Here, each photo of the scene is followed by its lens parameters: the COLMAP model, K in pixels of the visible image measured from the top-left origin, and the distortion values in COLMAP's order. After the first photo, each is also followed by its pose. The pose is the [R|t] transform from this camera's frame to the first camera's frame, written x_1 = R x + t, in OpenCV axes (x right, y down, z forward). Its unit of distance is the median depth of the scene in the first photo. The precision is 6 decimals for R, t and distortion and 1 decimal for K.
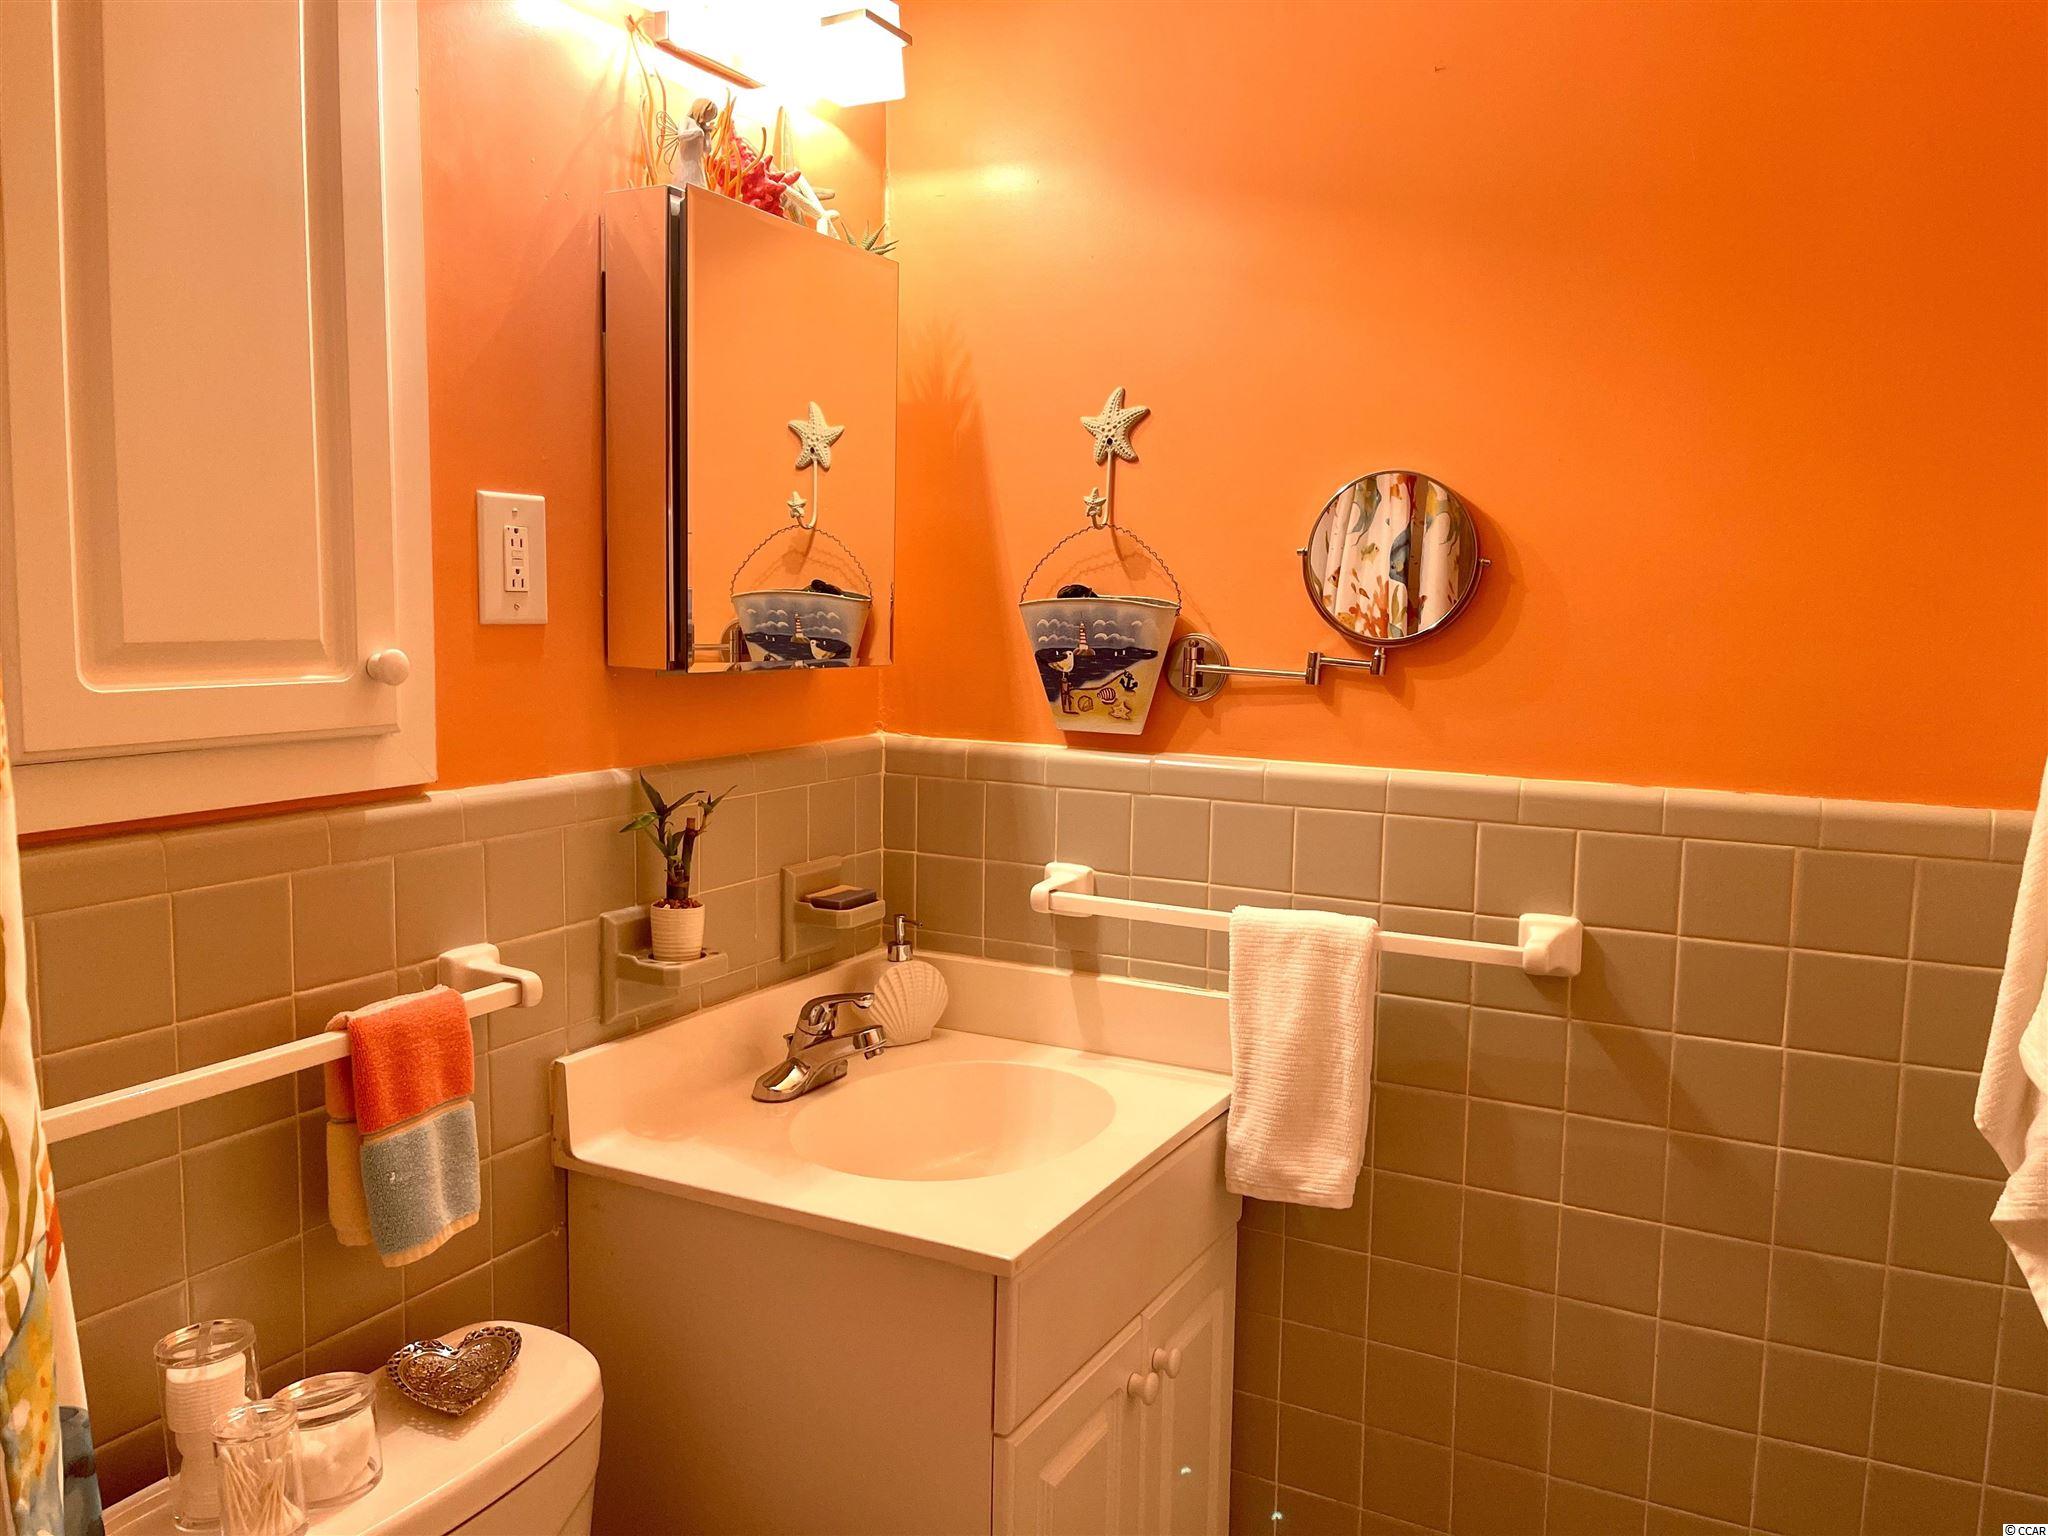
lens RADIAL K [[1566.7, 0, 1024.0], [0, 1566.7, 768.0], [0, 0, 1]] dist [0.006312, 0.001108]
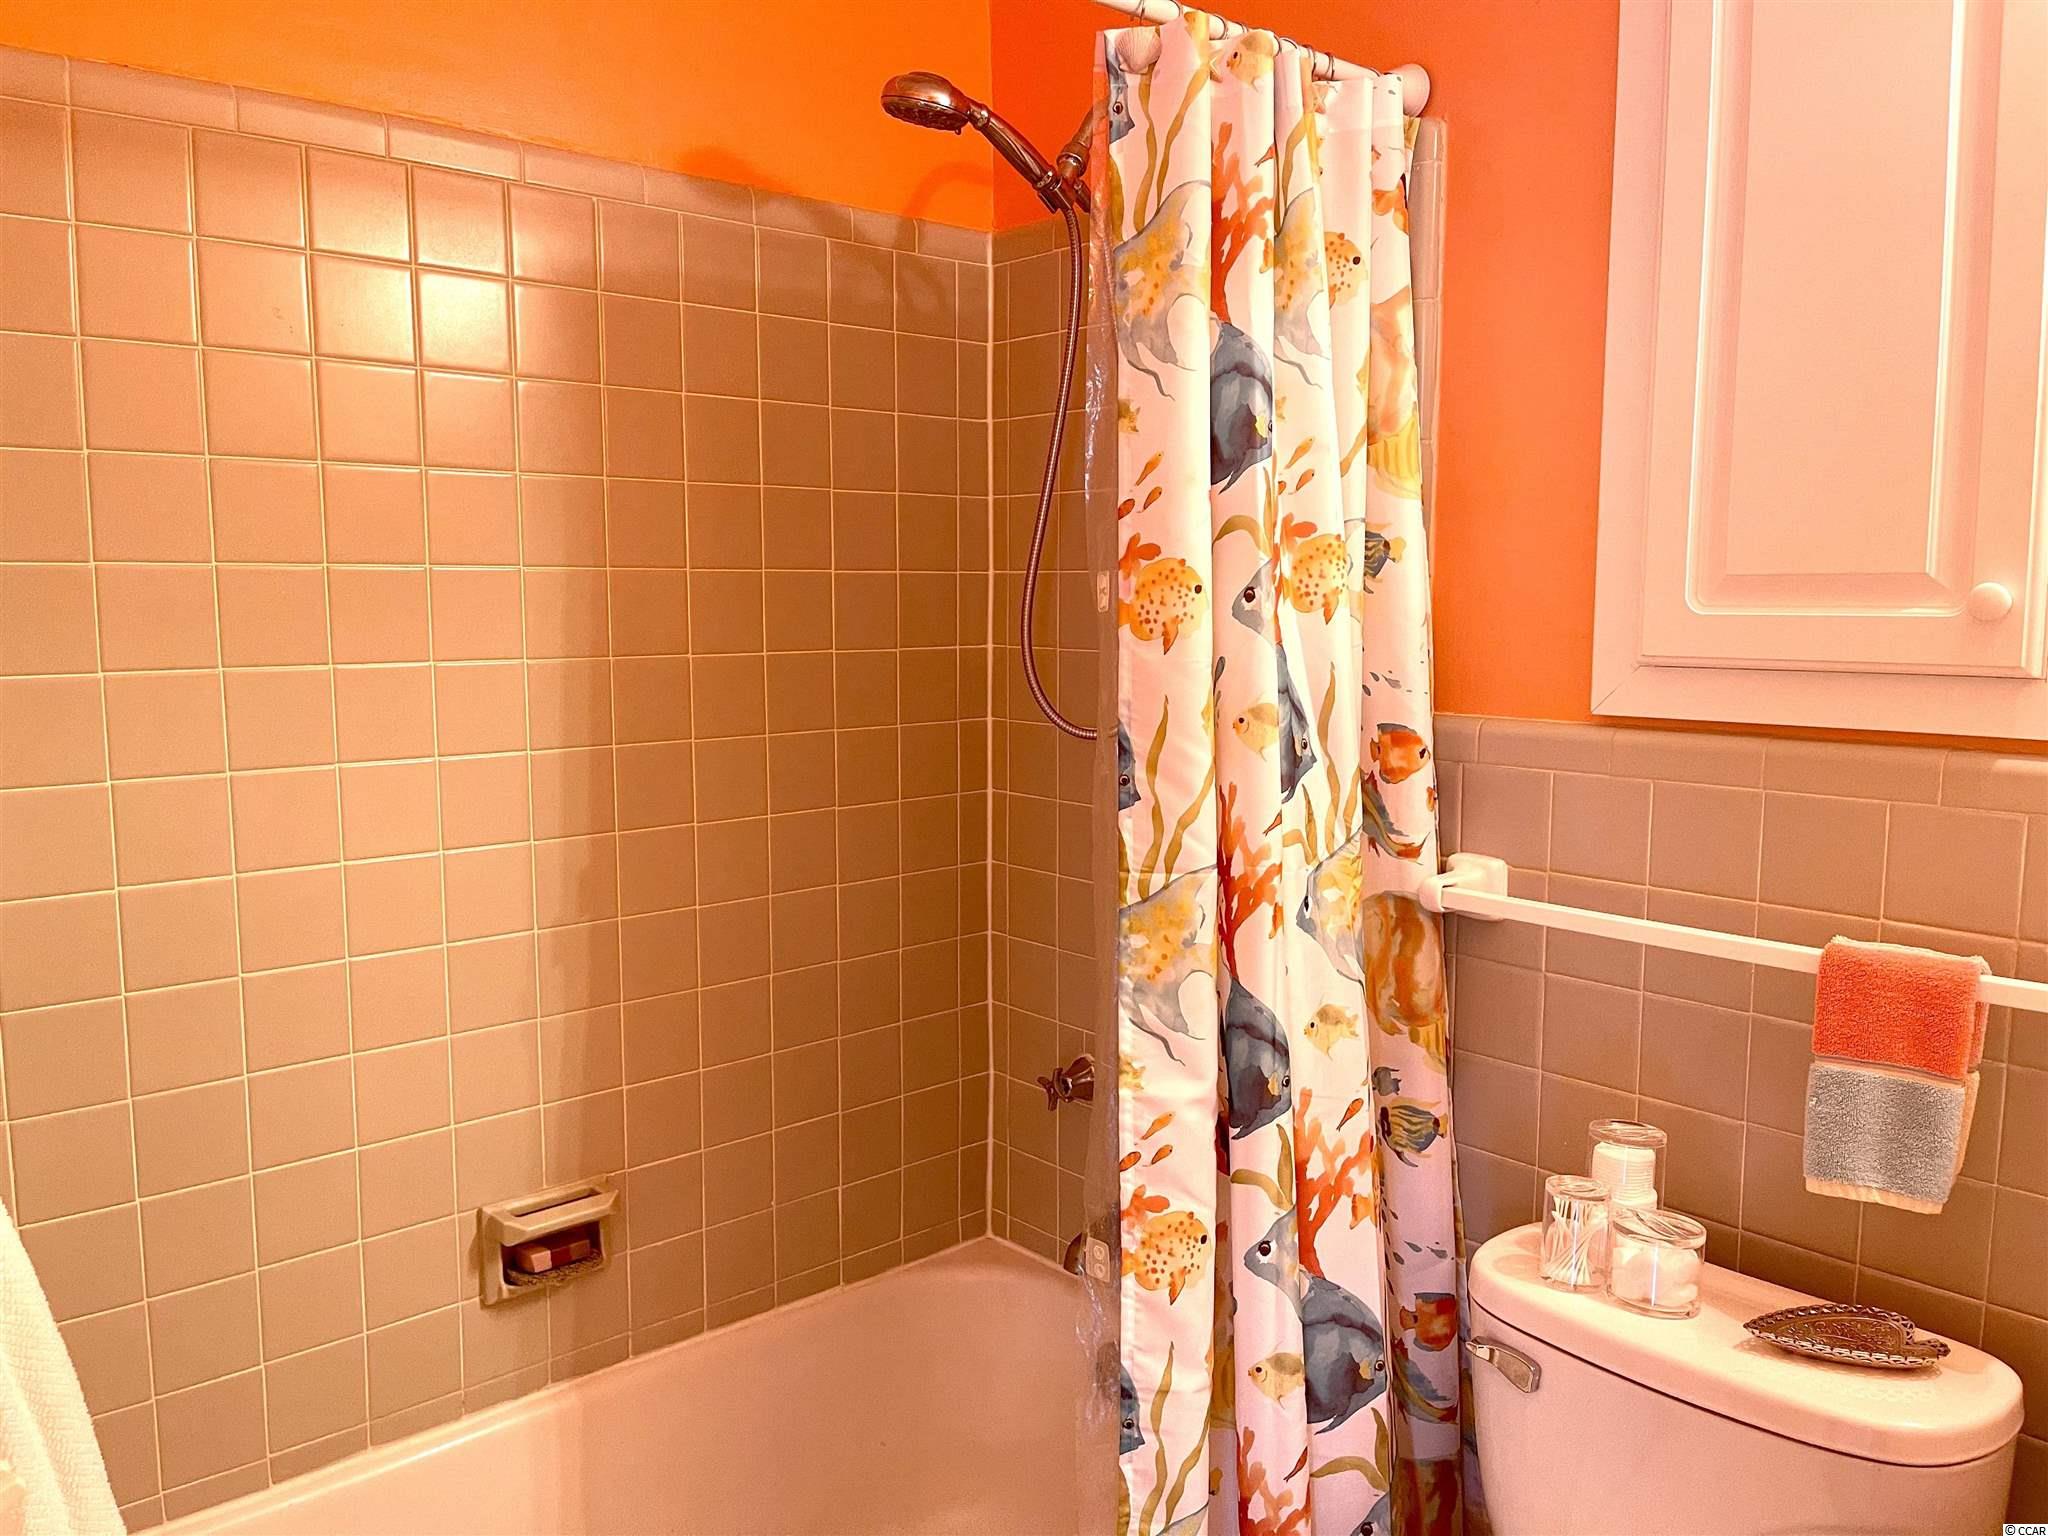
lens RADIAL K [[1566.7, 0, 1024.0], [0, 1566.7, 768.0], [0, 0, 1]] dist [0.006312, 0.001108]
pose [[-0.323718, 0.126089, -0.937714, 0.680540], [-0.083763, 0.983370, 0.161145, -0.072968], [0.942439, 0.130711, -0.307773, 0.784325]]
